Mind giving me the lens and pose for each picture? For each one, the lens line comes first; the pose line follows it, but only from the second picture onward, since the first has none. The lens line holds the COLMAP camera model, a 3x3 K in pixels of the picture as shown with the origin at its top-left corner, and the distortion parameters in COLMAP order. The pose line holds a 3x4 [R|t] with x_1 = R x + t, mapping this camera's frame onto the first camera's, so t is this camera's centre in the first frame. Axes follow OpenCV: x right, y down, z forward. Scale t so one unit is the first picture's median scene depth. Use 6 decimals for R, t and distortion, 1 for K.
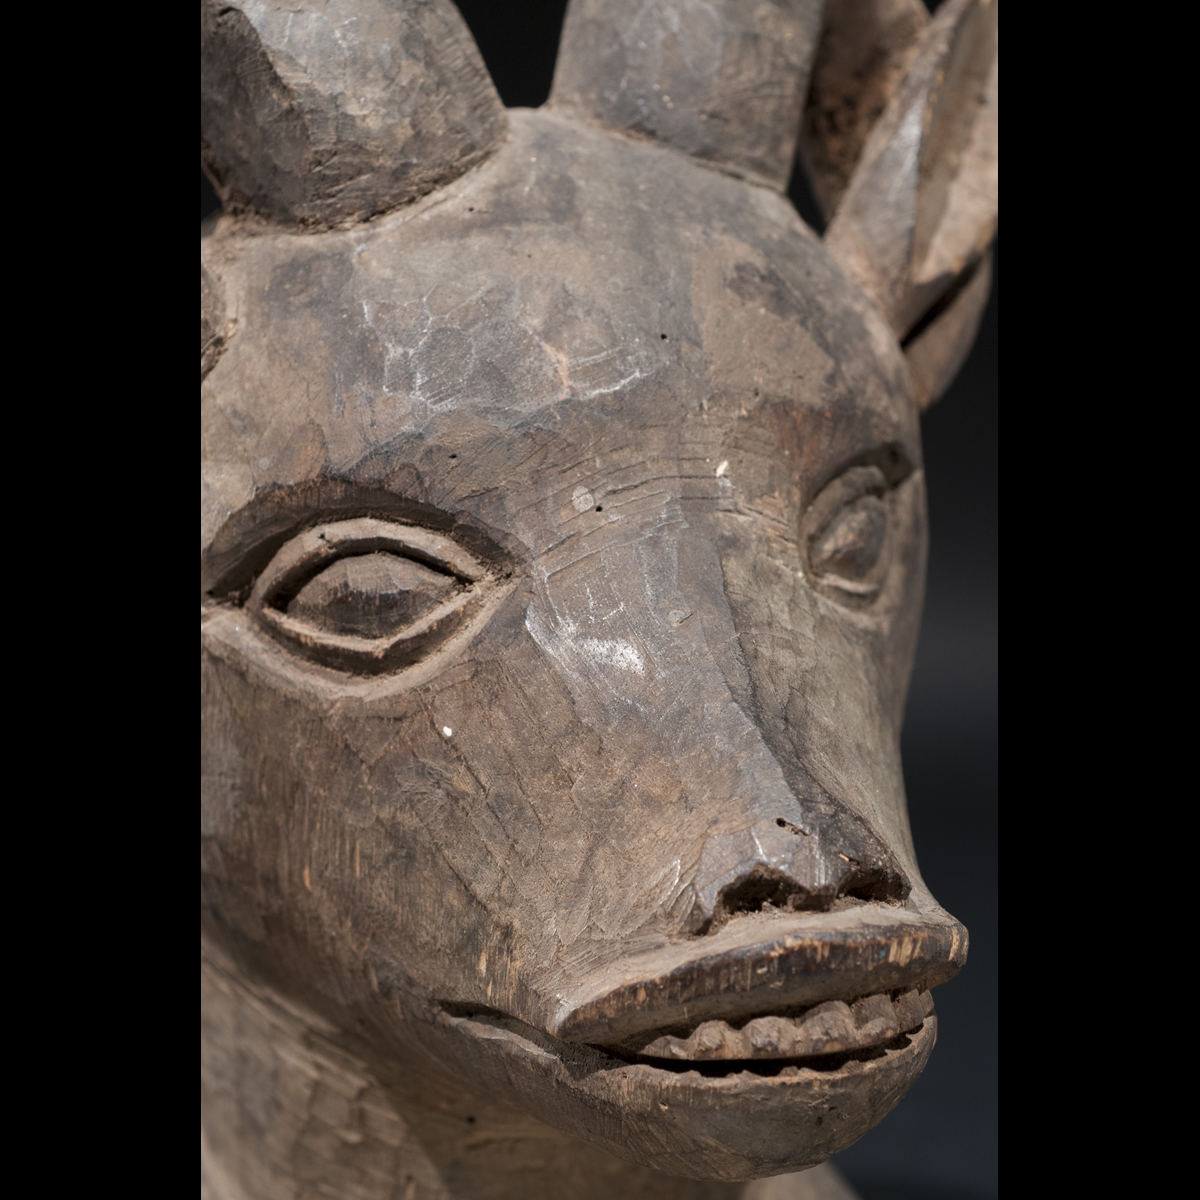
lens RADIAL K [[3527.1, 0, 600.0], [0, 3527.1, 600.0], [0, 0, 1]] dist [0.039649, 0.233663]
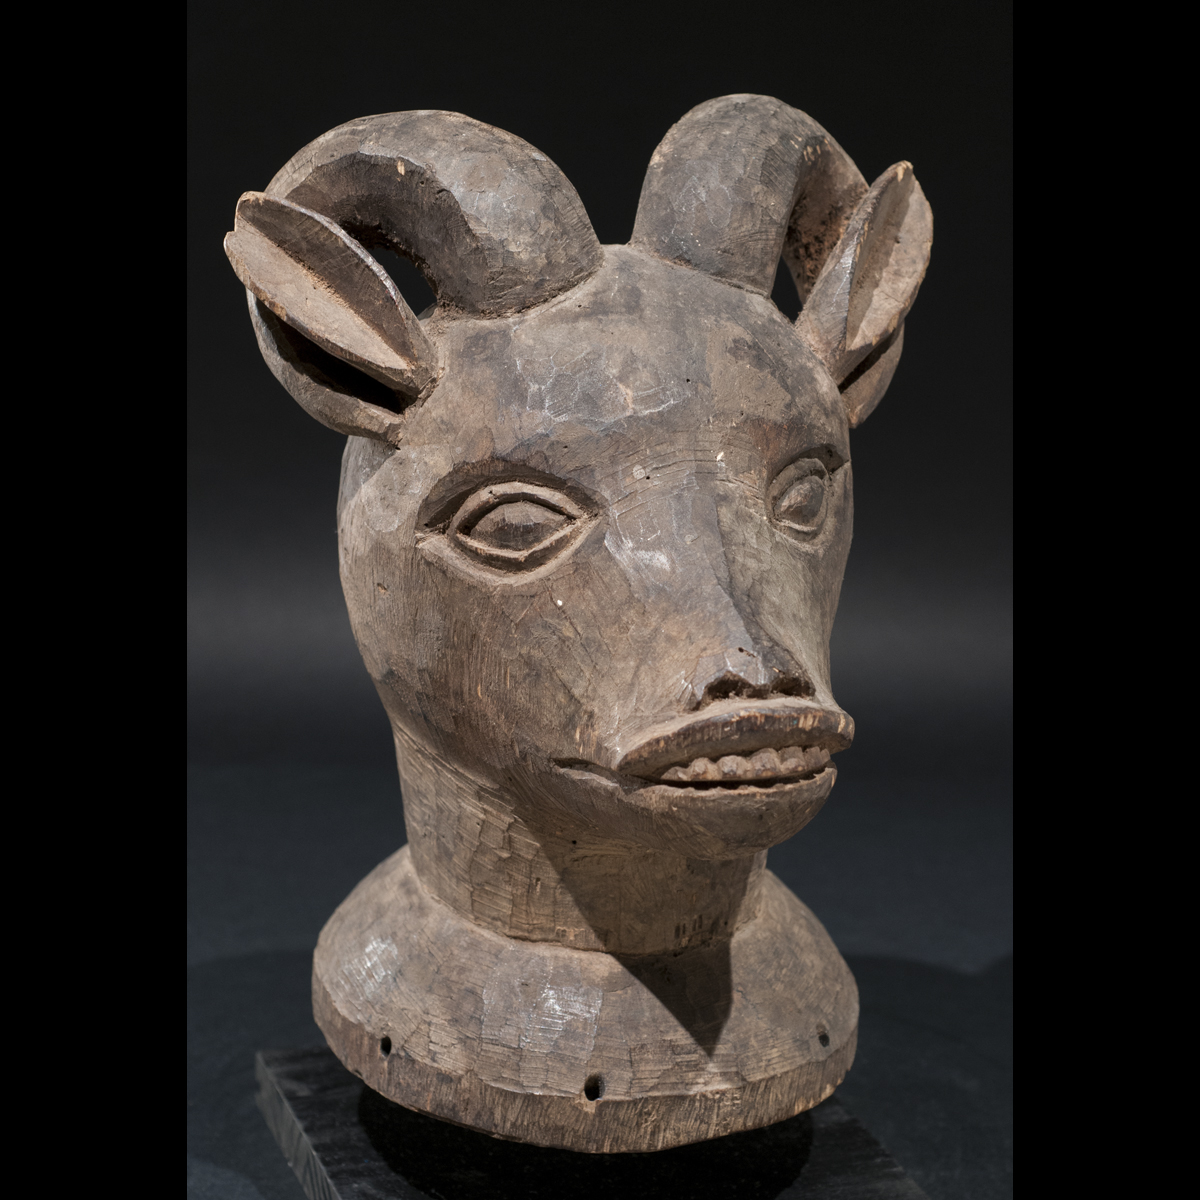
lens RADIAL K [[3578.5, 0, 600.4], [0, 3578.5, 565.0], [0, 0, 1]] dist [0.088155, 0.075337]
pose [[0.998401, 0.013829, -0.054803, 0.073090], [-0.015167, 0.999595, -0.024062, 0.059783], [0.054448, 0.024855, 0.998207, -0.766087]]
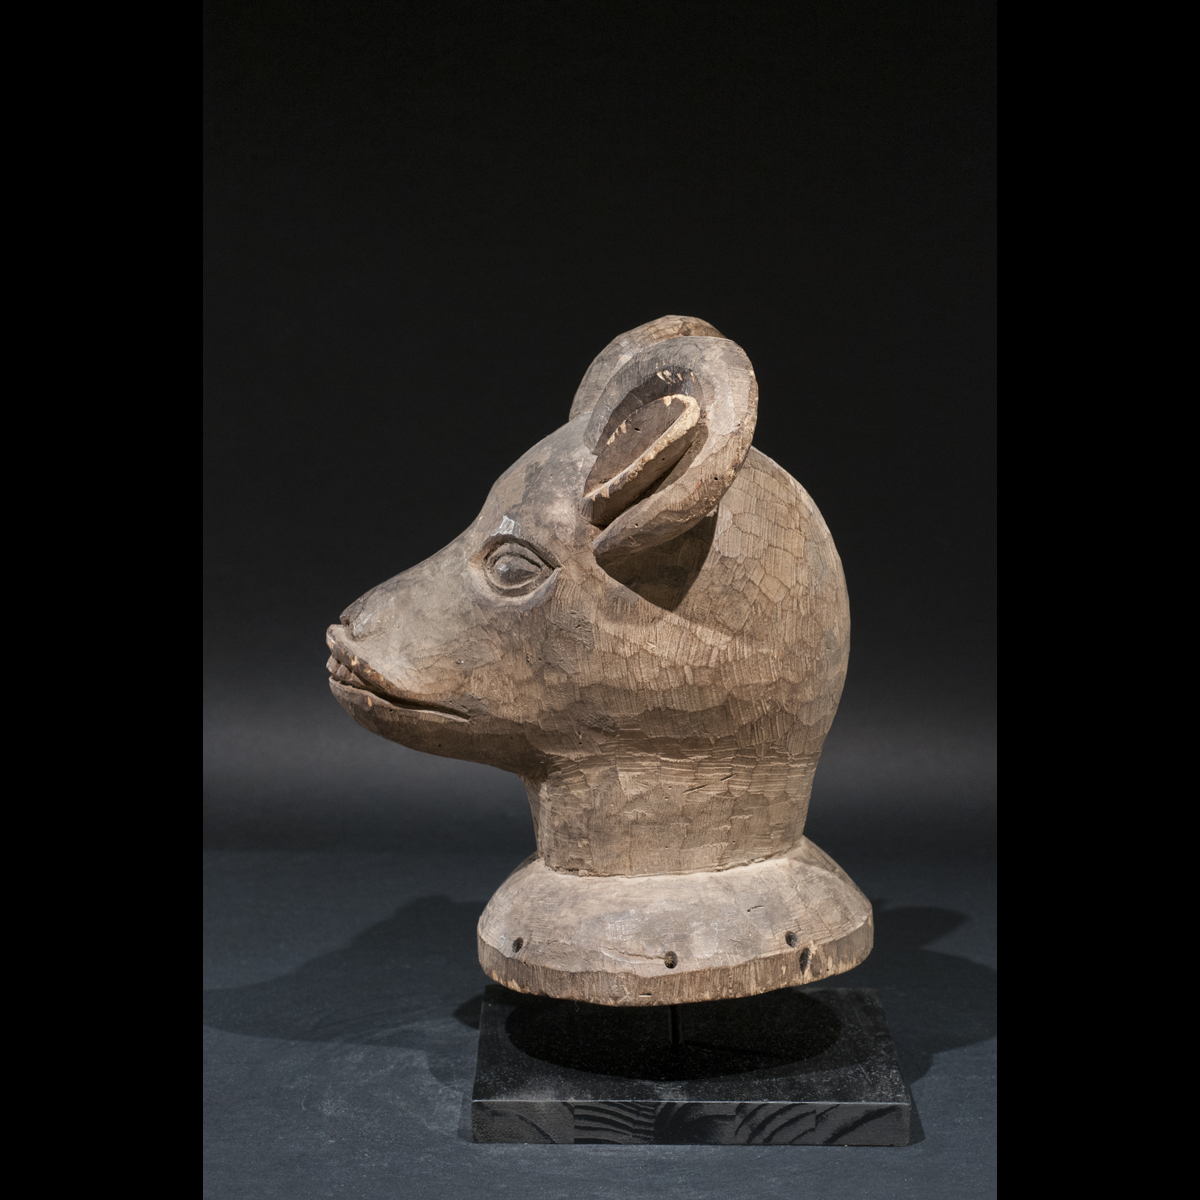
lens RADIAL K [[3342.6, 0, 600.0], [0, 3342.6, 600.0], [0, 0, 1]] dist [0.135720, -0.002418]
pose [[-0.352979, 0.148653, -0.923747, 2.459071], [-0.277767, 0.926137, 0.255177, -0.679794], [0.893449, 0.346659, -0.285616, 1.862031]]
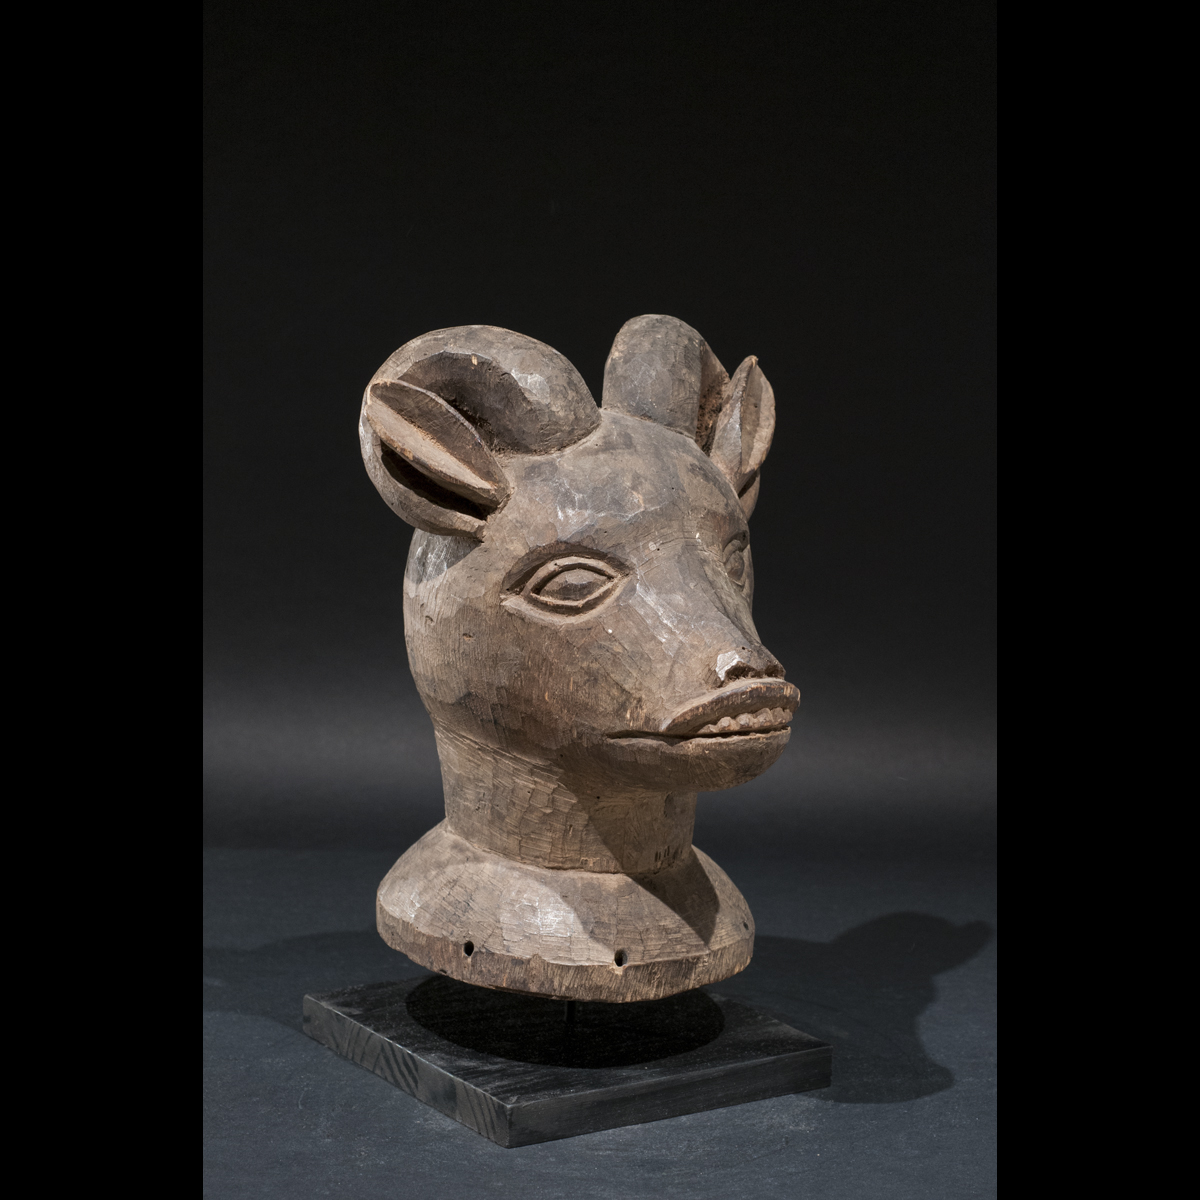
lens RADIAL K [[3342.6, 0, 600.0], [0, 3342.6, 600.0], [0, 0, 1]] dist [0.135720, -0.002418]
pose [[0.979816, -0.032326, 0.197272, -0.550635], [0.053051, 0.993502, -0.100696, 0.268573], [-0.192735, 0.109129, 0.975164, -1.501720]]
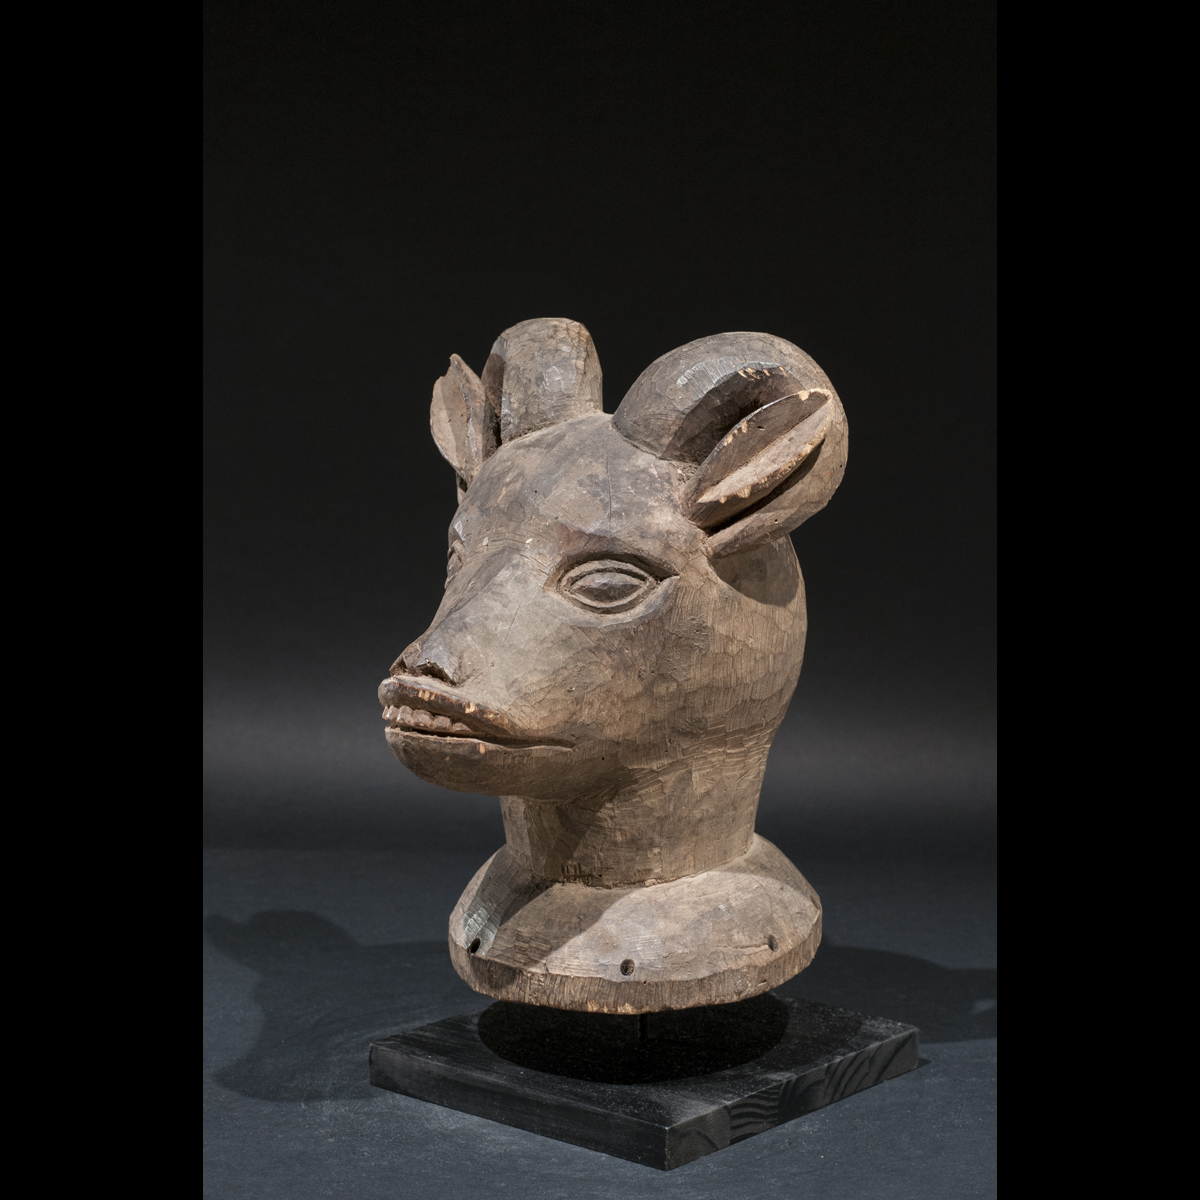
lens RADIAL K [[3342.6, 0, 600.0], [0, 3342.6, 600.0], [0, 0, 1]] dist [0.135720, -0.002418]
pose [[0.492845, 0.147270, -0.857564, 2.248363], [-0.253623, 0.967090, 0.020322, -0.059151], [0.832334, 0.207482, 0.513976, -0.254711]]
